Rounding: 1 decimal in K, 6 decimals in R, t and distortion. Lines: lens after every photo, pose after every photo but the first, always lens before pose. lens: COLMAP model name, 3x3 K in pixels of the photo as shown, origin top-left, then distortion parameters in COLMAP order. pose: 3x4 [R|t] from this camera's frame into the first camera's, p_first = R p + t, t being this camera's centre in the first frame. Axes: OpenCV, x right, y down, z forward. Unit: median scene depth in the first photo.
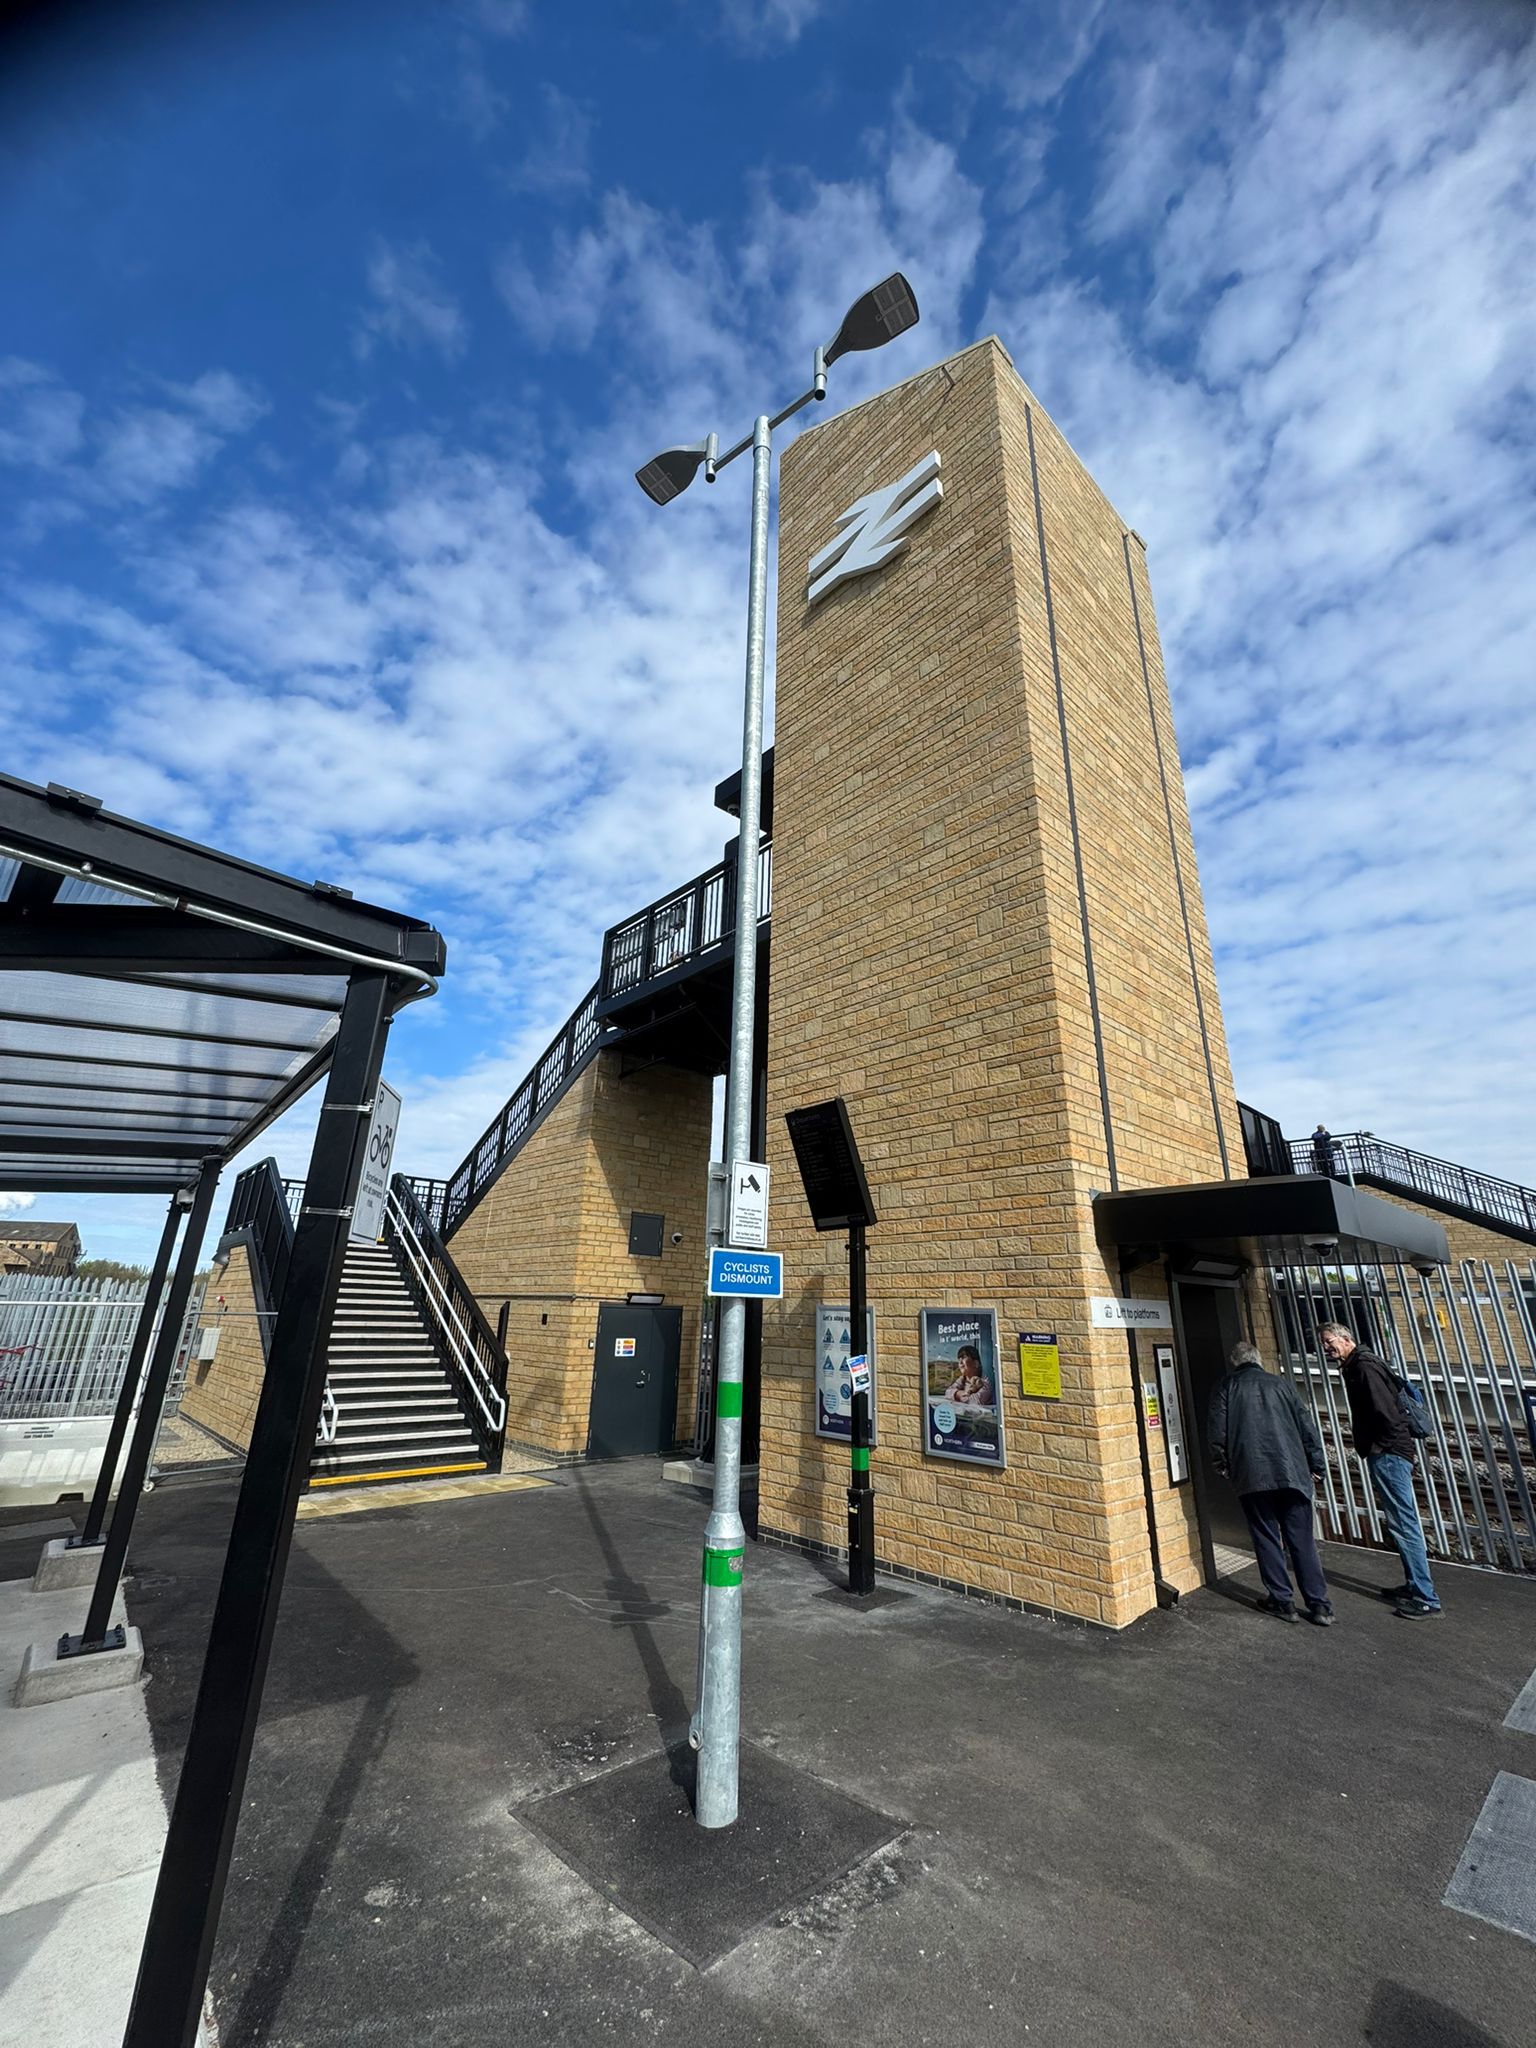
lens RADIAL K [[811.3, 0, 768.0], [0, 811.3, 1024.0], [0, 0, 1]] dist [-0.002401, -0.000017]
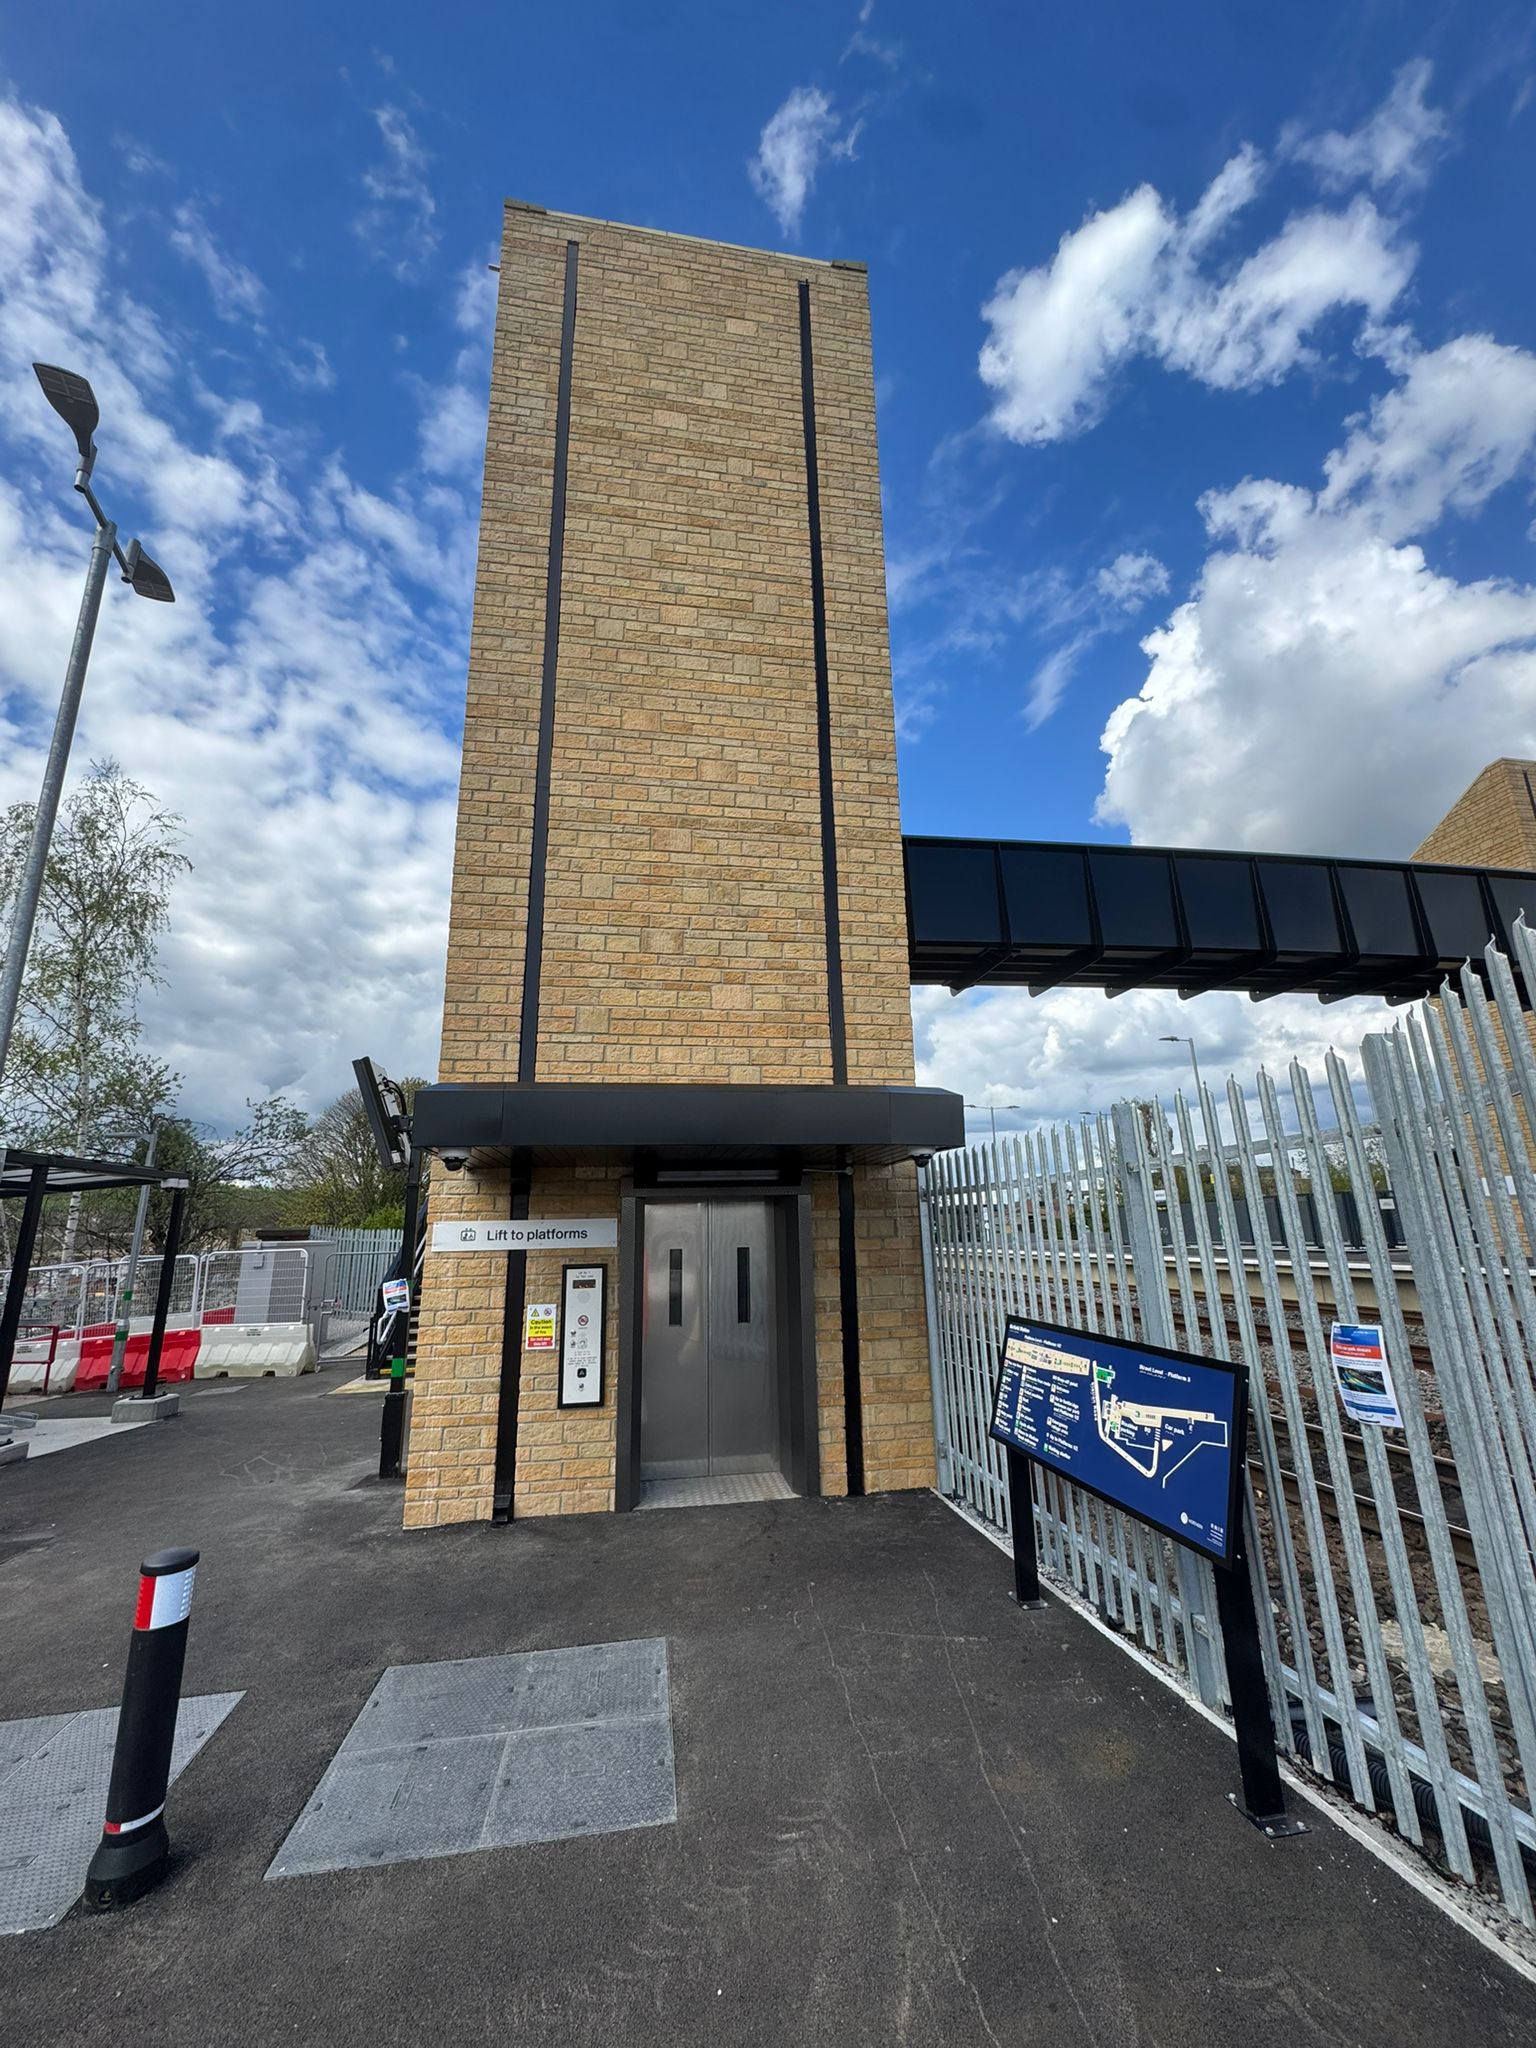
lens RADIAL K [[805.2, 0, 779.0], [0, 805.2, 1027.7], [0, 0, 1]] dist [-0.002529, -0.000518]
pose [[0.840892, -0.175187, -0.512064, 0.927632], [0.222839, 0.974310, 0.032606, 0.113992], [0.493197, -0.141526, 0.858328, 0.268493]]
